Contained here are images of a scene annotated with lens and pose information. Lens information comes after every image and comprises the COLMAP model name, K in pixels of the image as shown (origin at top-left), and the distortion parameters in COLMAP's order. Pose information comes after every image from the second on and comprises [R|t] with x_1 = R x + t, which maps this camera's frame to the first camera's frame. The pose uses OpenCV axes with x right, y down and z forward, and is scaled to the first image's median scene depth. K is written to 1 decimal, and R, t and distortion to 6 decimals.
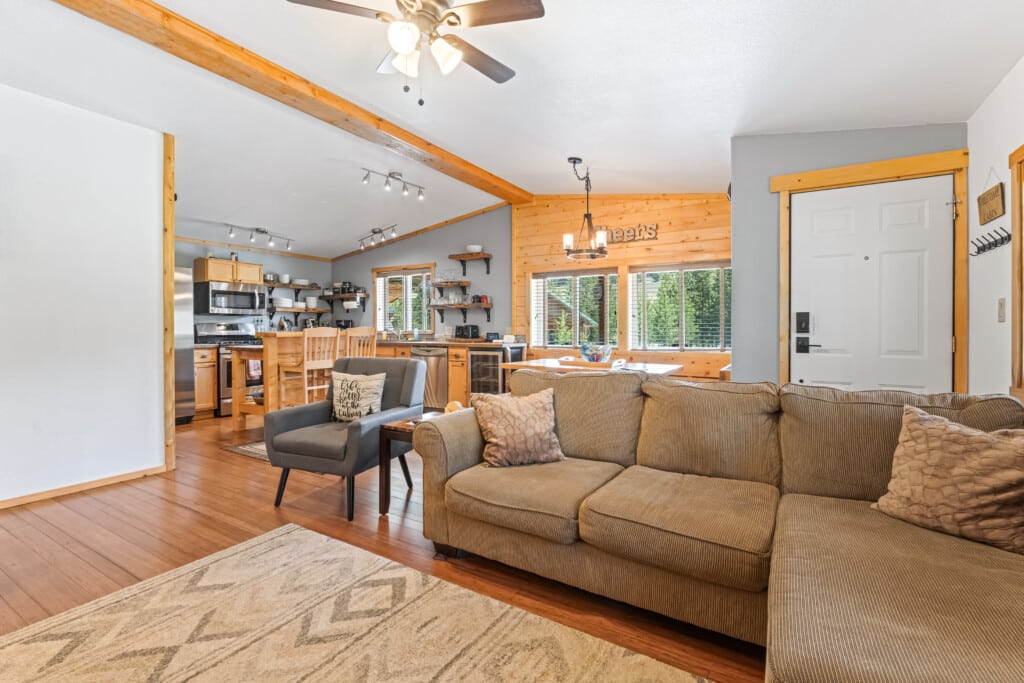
lens RADIAL K [[466.2, 0, 513.0], [0, 466.2, 330.3], [0, 0, 1]] dist [-0.003307, -0.000422]
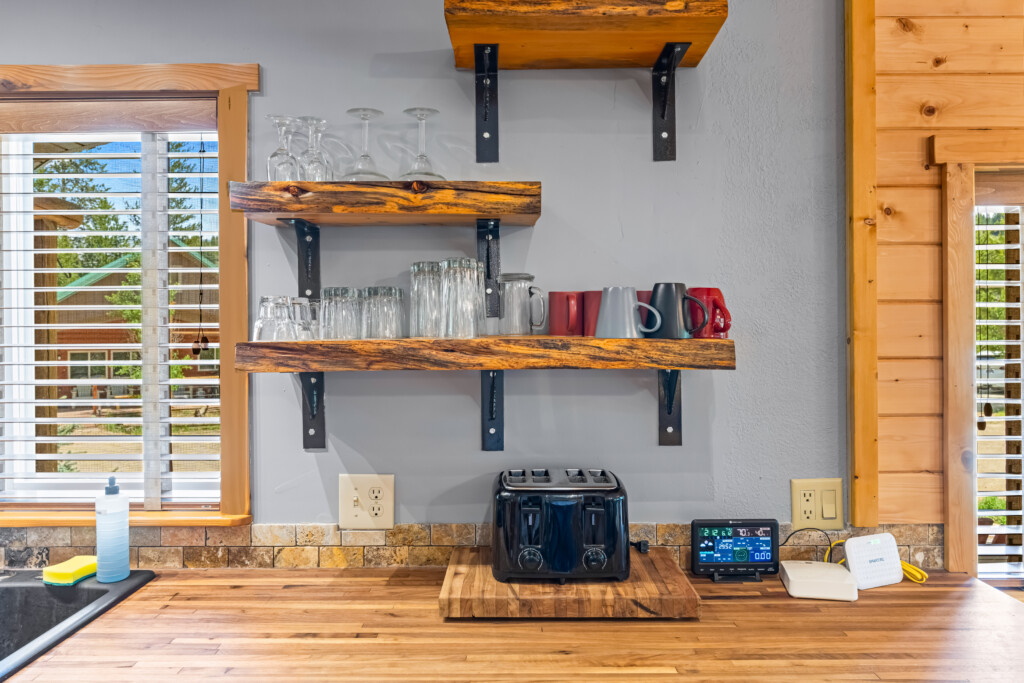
lens RADIAL K [[720.5, 0, 511.1], [0, 720.5, 333.5], [0, 0, 1]] dist [-0.003036, -0.000149]
pose [[0.859478, -0.004264, 0.511155, -0.236521], [0.006256, 0.999978, -0.002177, -0.058797], [-0.511135, 0.005069, 0.859486, 0.816282]]
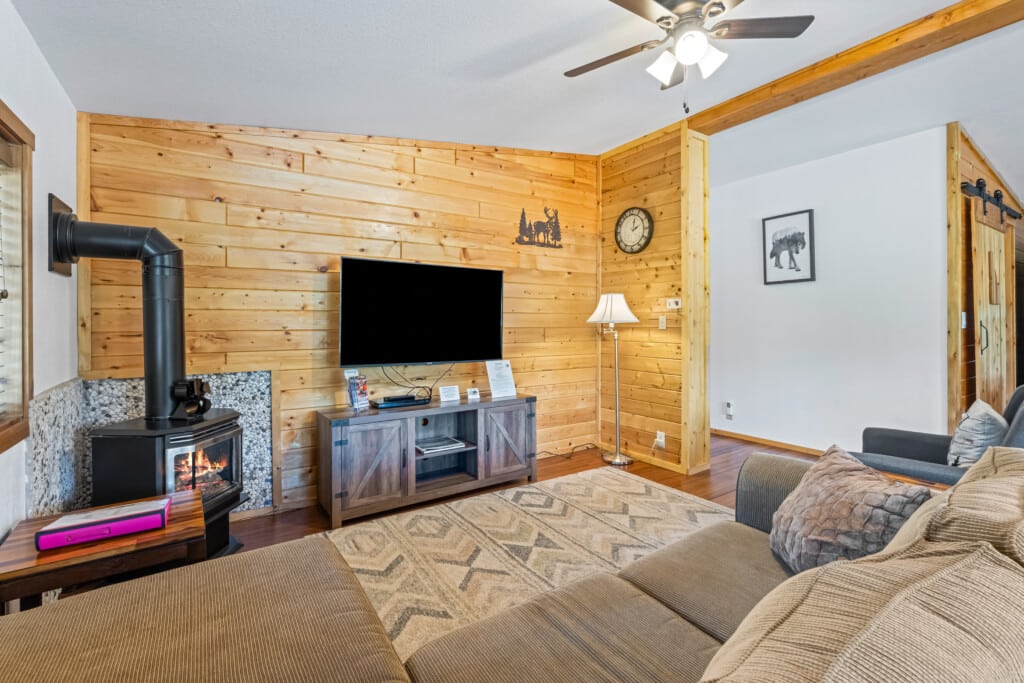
lens RADIAL K [[460.8, 0, 518.9], [0, 460.8, 321.1], [0, 0, 1]] dist [-0.000907, -0.000183]
pose [[-0.417547, -0.001353, -0.908654, 0.271456], [0.000274, 0.999999, -0.001615, -0.013246], [0.908655, -0.000923, -0.417546, 0.353538]]
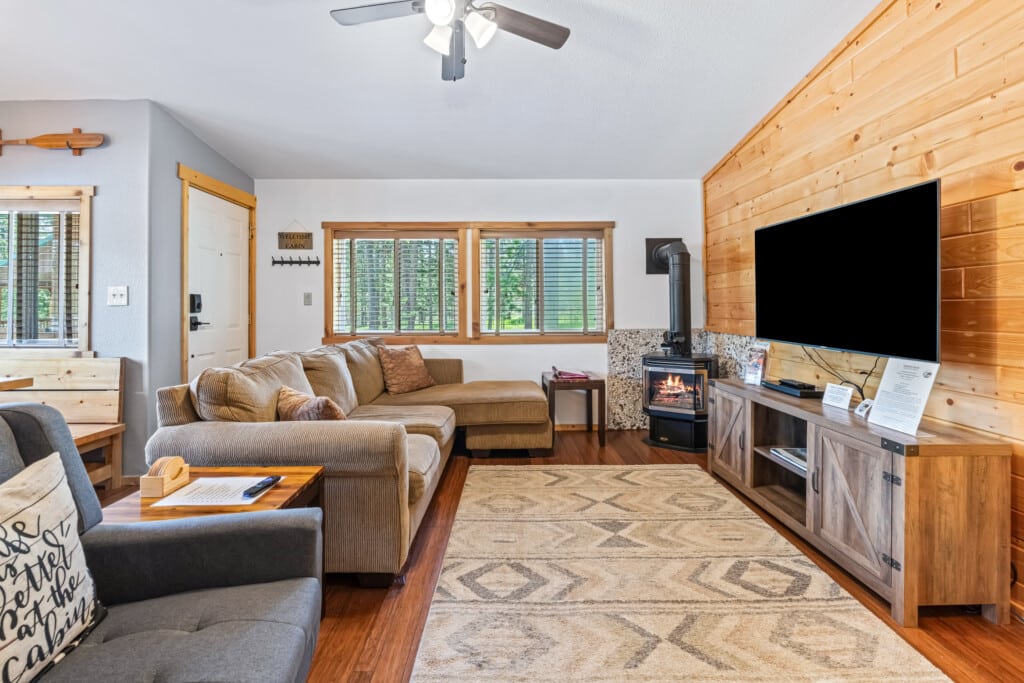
lens RADIAL K [[460.7, 0, 512.5], [0, 460.7, 304.5], [0, 0, 1]] dist [-0.005720, -0.000382]
pose [[-0.529682, 0.009963, 0.848138, -0.352656], [0.007266, 0.999948, -0.007208, -0.000318], [-0.848165, 0.002344, -0.529727, 0.459983]]
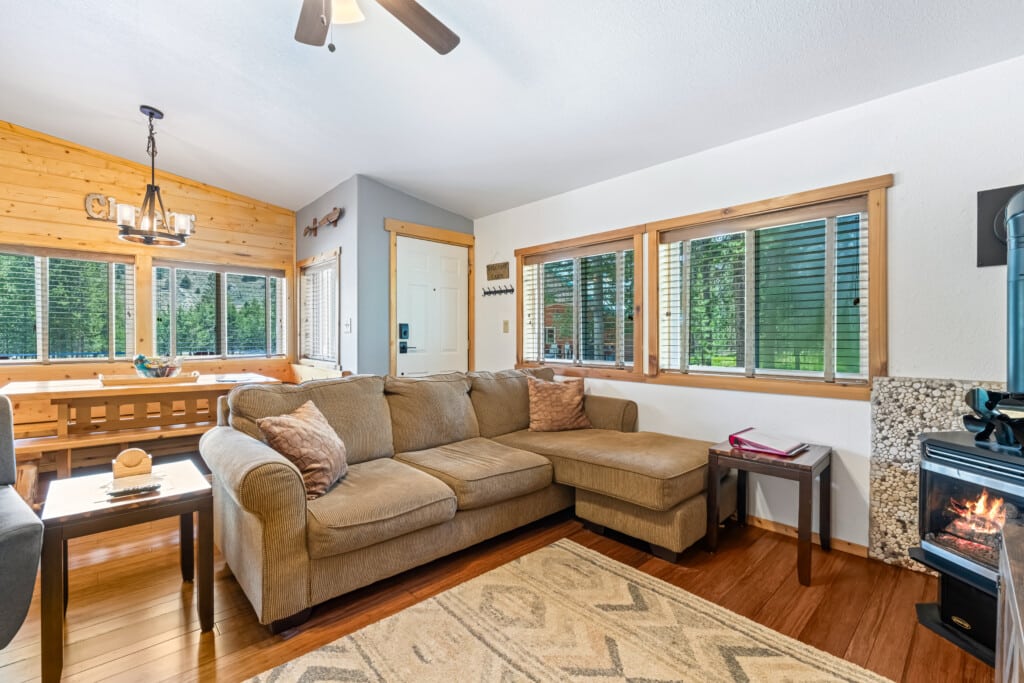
lens RADIAL K [[446.9, 0, 512.0], [0, 446.9, 341.5], [0, 0, 1]] dist [-0.006085, -0.000044]
pose [[0.271333, -0.010714, 0.962426, -0.274473], [0.001462, 0.999941, 0.010720, 0.000198], [-0.962485, -0.001502, 0.271332, 0.164227]]
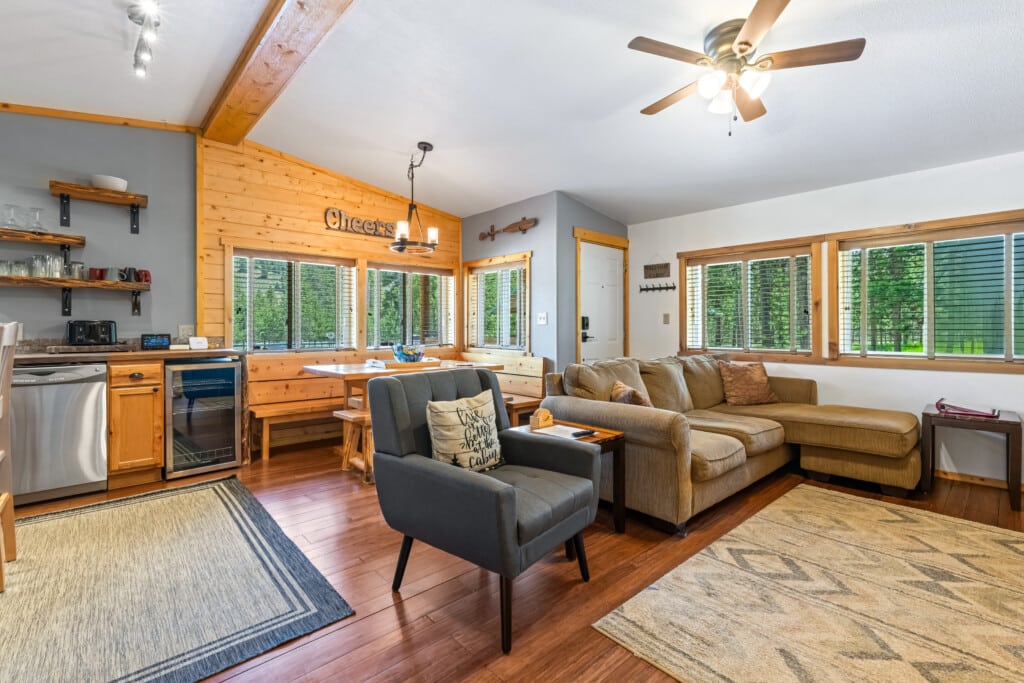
lens RADIAL K [[462.7, 0, 506.1], [0, 462.7, 327.8], [0, 0, 1]] dist [-0.005426, 0.000196]
pose [[0.285804, -0.000610, 0.958288, -0.479955], [0.004524, 0.999990, -0.000712, -0.000171], [-0.958277, 0.004539, 0.285804, 0.394942]]
